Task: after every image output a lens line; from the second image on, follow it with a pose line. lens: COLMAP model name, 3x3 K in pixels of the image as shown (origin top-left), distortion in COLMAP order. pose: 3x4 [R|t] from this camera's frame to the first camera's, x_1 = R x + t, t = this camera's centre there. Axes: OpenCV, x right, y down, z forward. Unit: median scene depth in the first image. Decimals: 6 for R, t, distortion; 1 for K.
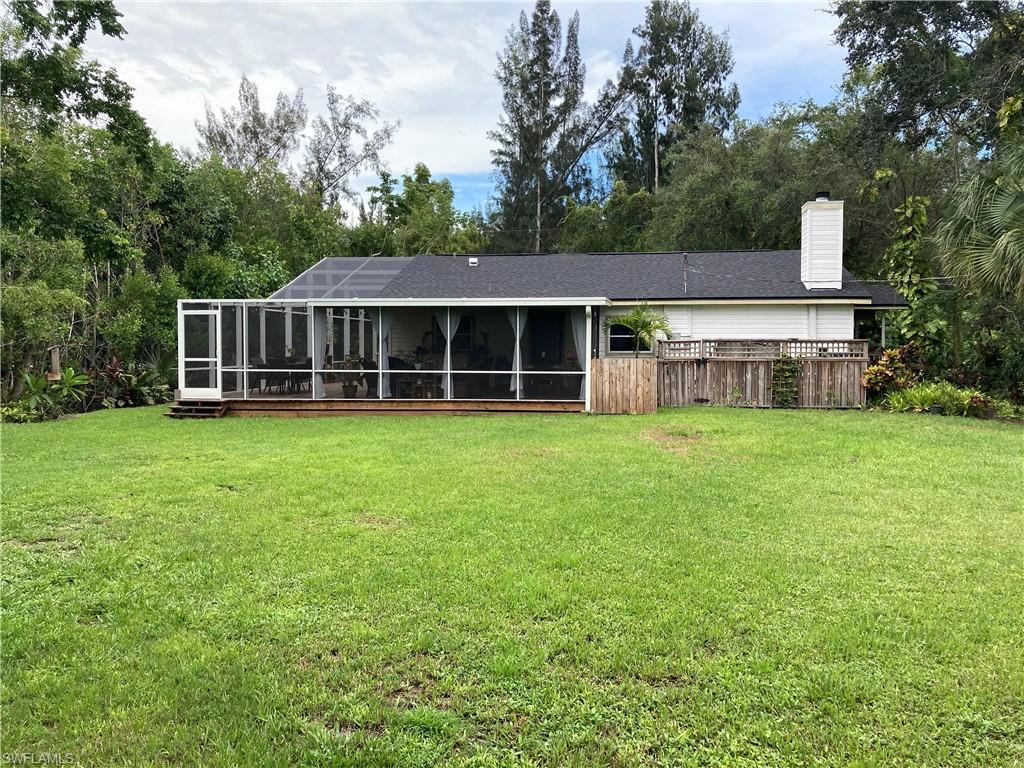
lens RADIAL K [[843.5, 0, 511.2], [0, 843.5, 379.1], [0, 0, 1]] dist [0.028636, -0.023923]
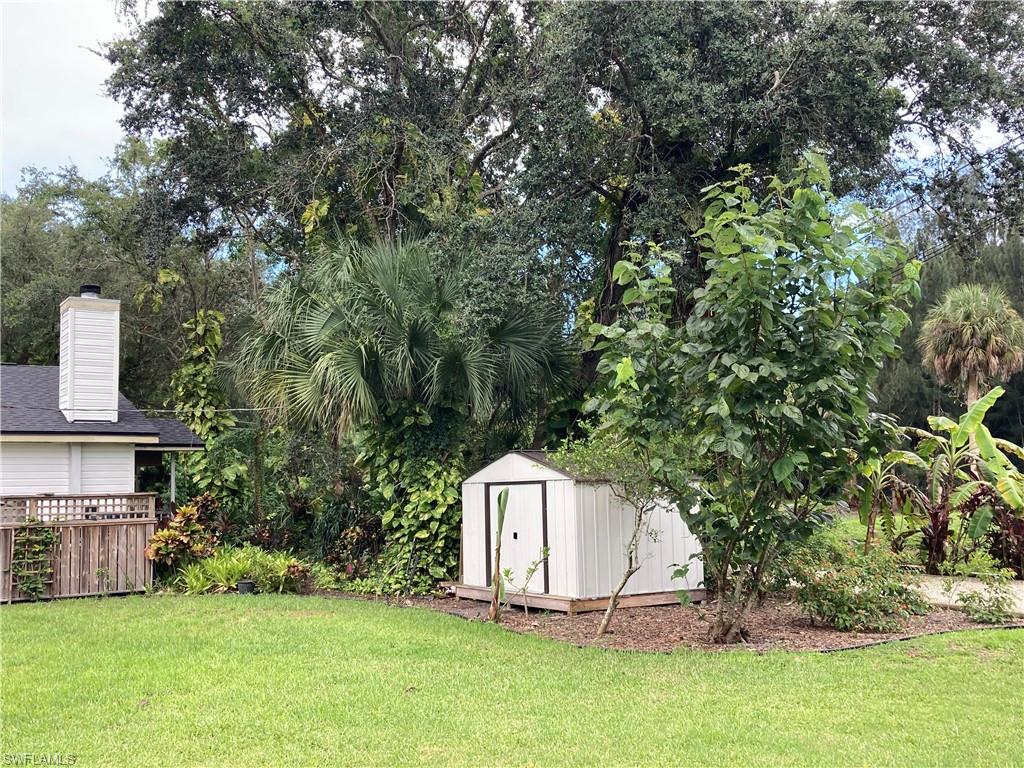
lens RADIAL K [[1045.6, 0, 510.3], [0, 1045.6, 382.6], [0, 0, 1]] dist [0.011006, 0.000000]
pose [[0.743338, 0.047859, 0.667202, 0.042360], [0.050661, 0.990545, -0.127494, -0.009150], [-0.666995, 0.128572, 0.733885, 0.117708]]
